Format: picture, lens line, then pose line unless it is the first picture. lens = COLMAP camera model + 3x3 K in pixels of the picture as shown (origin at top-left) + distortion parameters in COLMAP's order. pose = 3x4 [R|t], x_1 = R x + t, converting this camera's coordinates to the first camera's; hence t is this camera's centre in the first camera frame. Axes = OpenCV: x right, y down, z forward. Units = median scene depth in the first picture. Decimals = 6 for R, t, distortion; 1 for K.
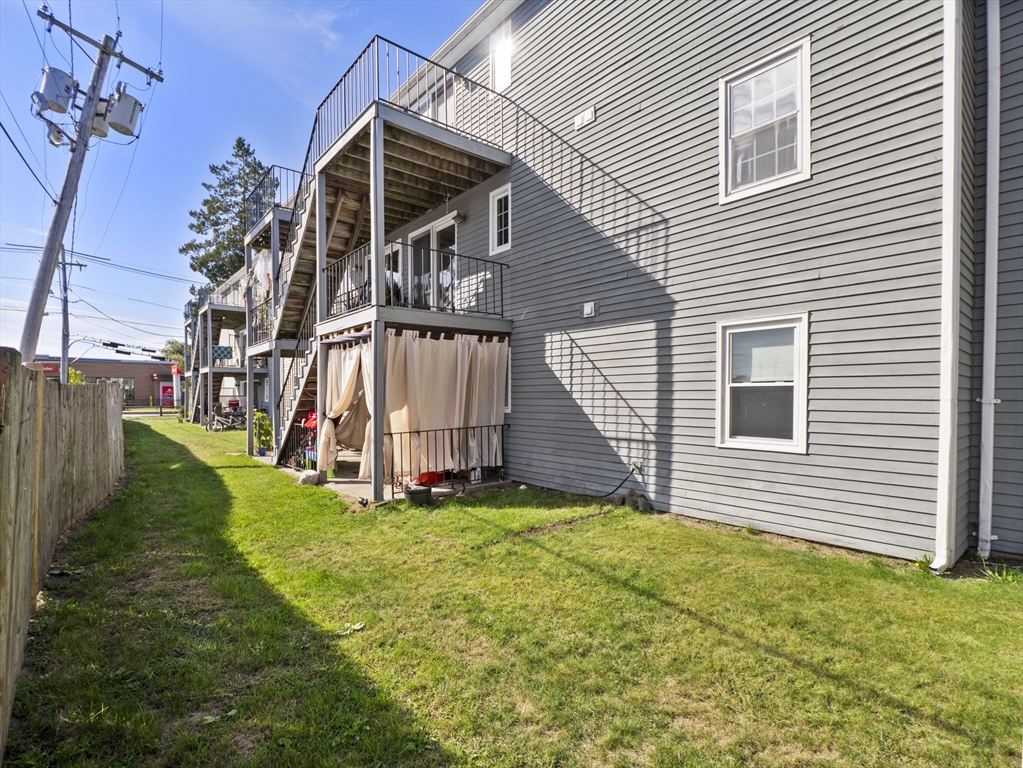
lens RADIAL K [[504.9, 0, 511.8], [0, 504.9, 404.1], [0, 0, 1]] dist [-0.010515, -0.000156]
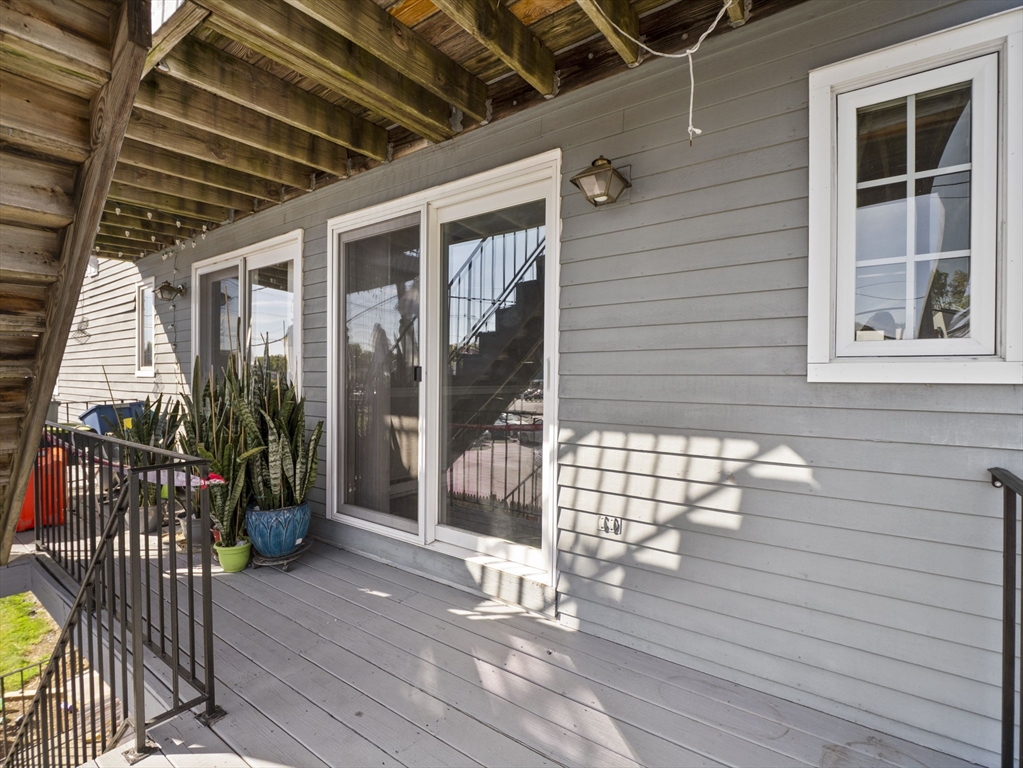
lens RADIAL K [[499.3, 0, 513.7], [0, 499.3, 382.7], [0, 0, 1]] dist [-0.006361, -0.001046]
pose [[0.971961, 0.000575, 0.235142, -0.200331], [-0.001294, 0.999995, 0.002904, -0.285813], [-0.235139, -0.003127, 0.971957, 0.809793]]
